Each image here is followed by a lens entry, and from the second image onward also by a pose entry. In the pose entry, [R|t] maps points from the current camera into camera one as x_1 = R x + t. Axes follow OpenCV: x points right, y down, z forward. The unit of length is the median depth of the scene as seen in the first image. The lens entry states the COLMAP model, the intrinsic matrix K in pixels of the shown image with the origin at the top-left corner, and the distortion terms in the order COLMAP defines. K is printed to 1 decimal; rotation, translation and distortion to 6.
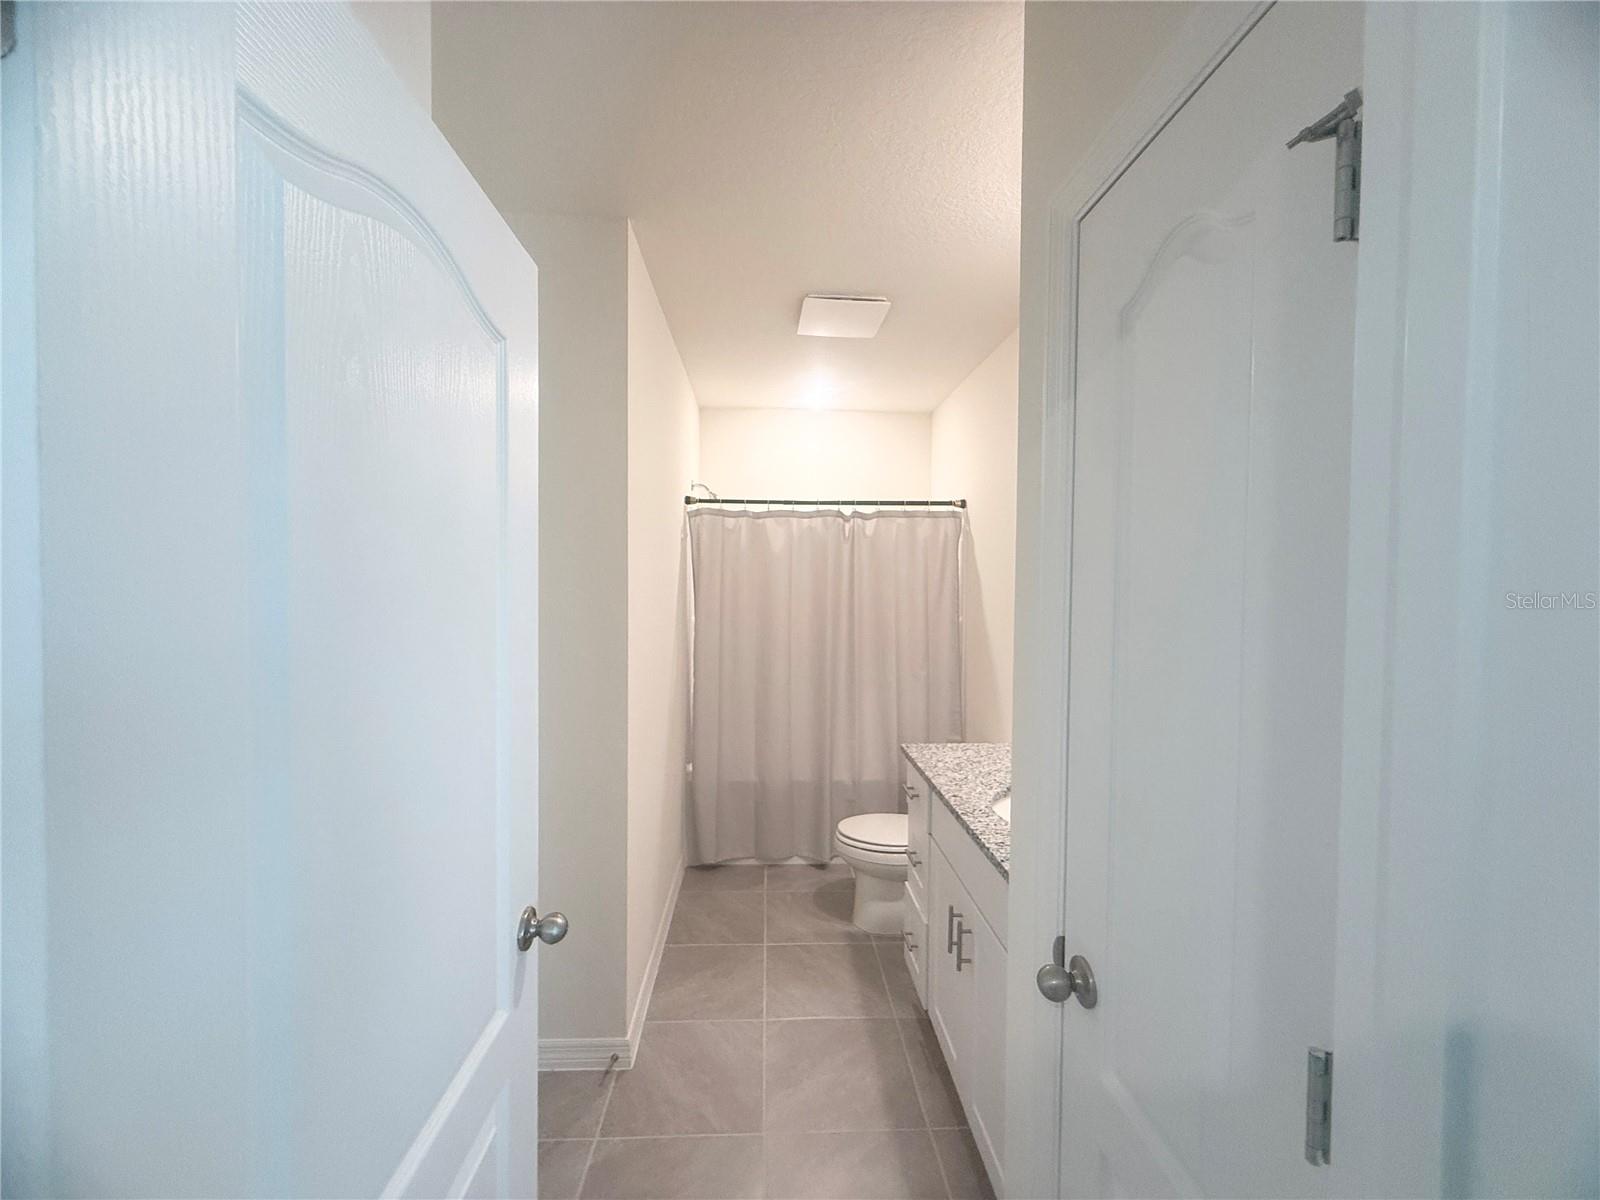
lens RADIAL K [[636.6, 0, 798.5], [0, 636.6, 598.5], [0, 0, 1]] dist [-0.001686, 0.000798]
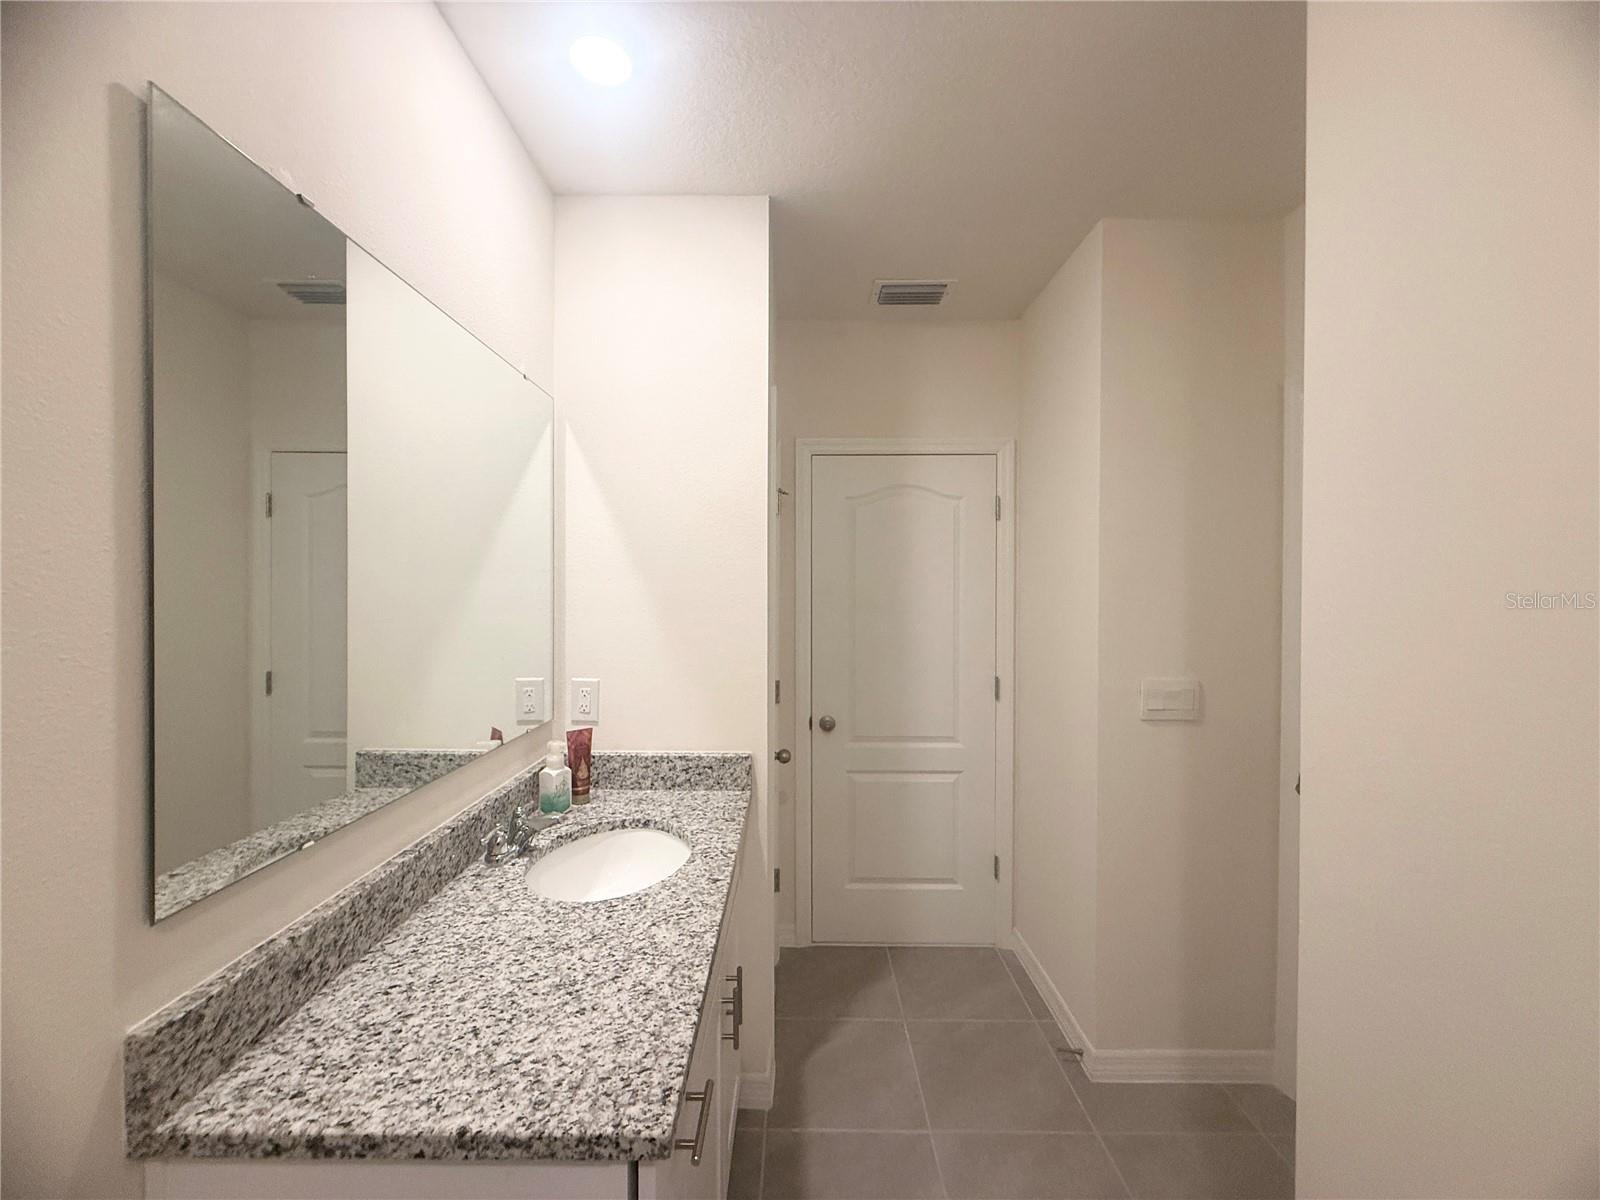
lens RADIAL K [[636.6, 0, 799.9], [0, 636.6, 602.6], [0, 0, 1]] dist [-0.001686, 0.000798]
pose [[-0.998610, -0.003151, 0.052620, 0.063674], [-0.000689, 0.998907, 0.046740, -0.015334], [-0.052710, 0.046639, -0.997520, 0.916192]]
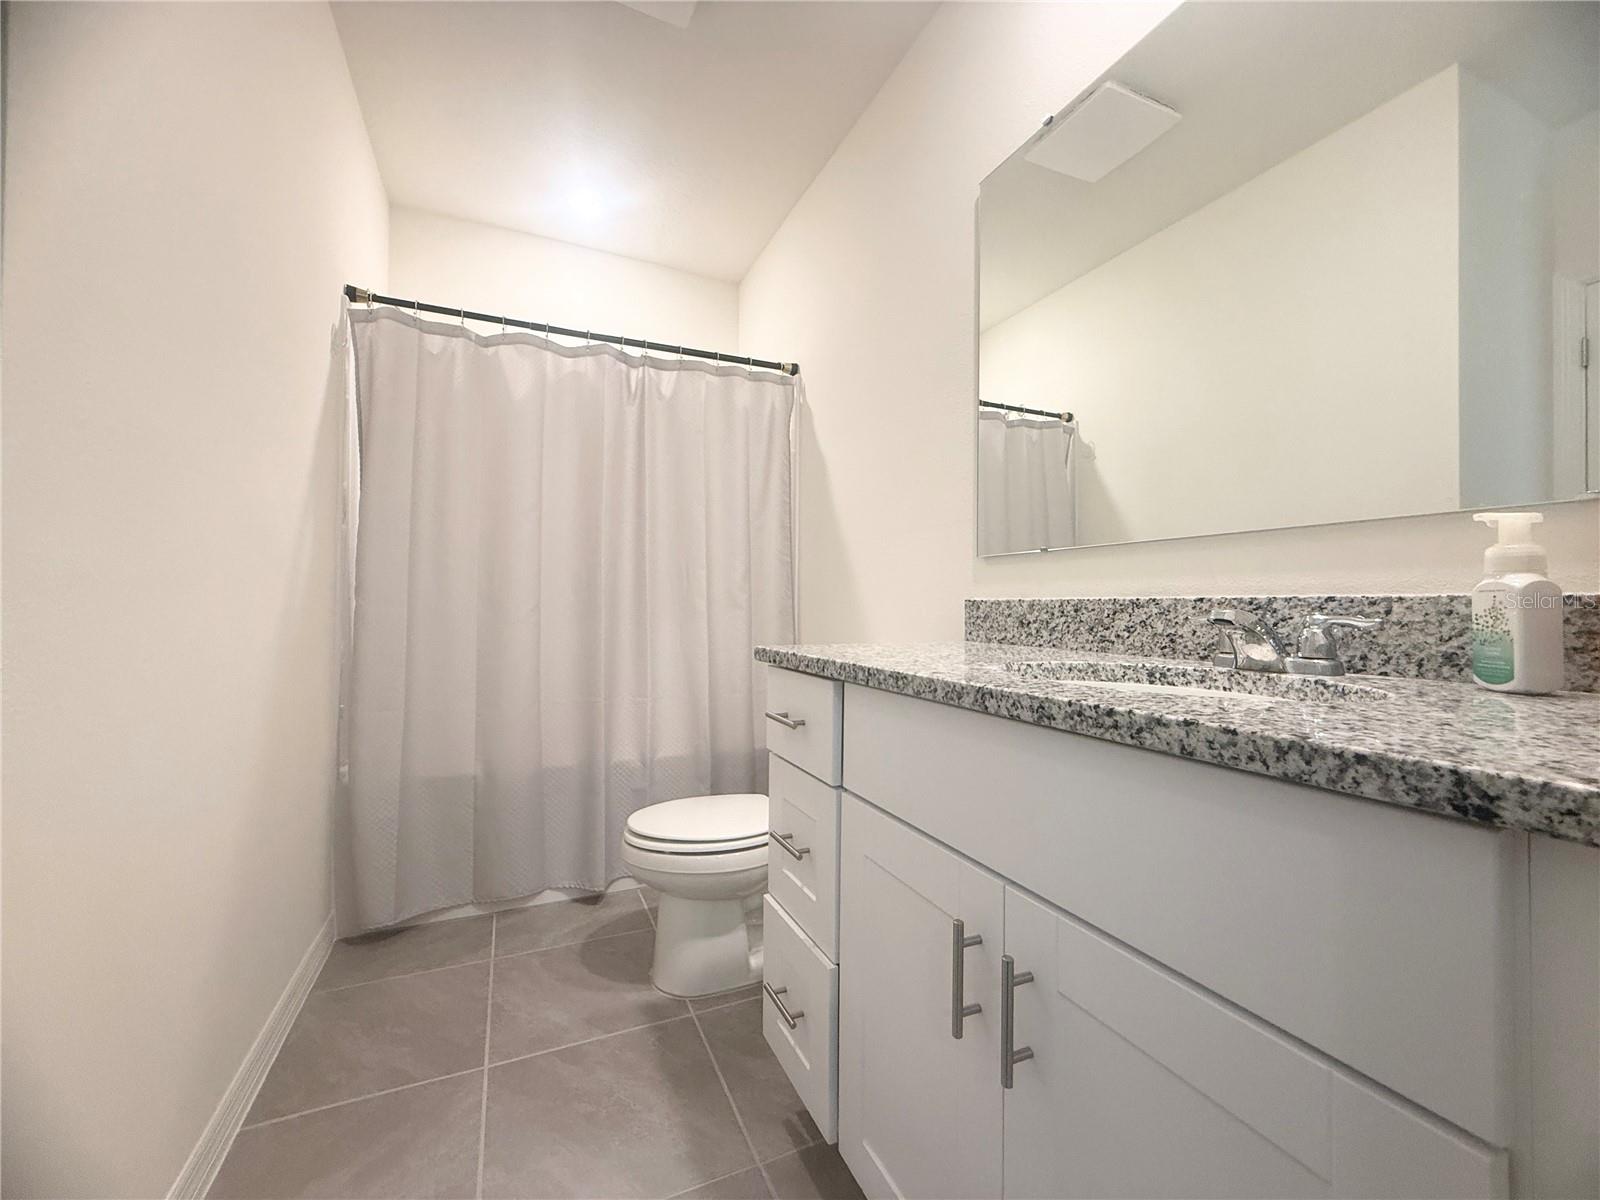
lens RADIAL K [[636.6, 0, 798.6], [0, 636.6, 596.9], [0, 0, 1]] dist [-0.001686, 0.000798]
pose [[0.929868, 0.006034, 0.367844, -0.007176], [0.007571, 0.999340, -0.035532, 0.147326], [-0.367816, 0.035825, 0.929208, 0.333598]]
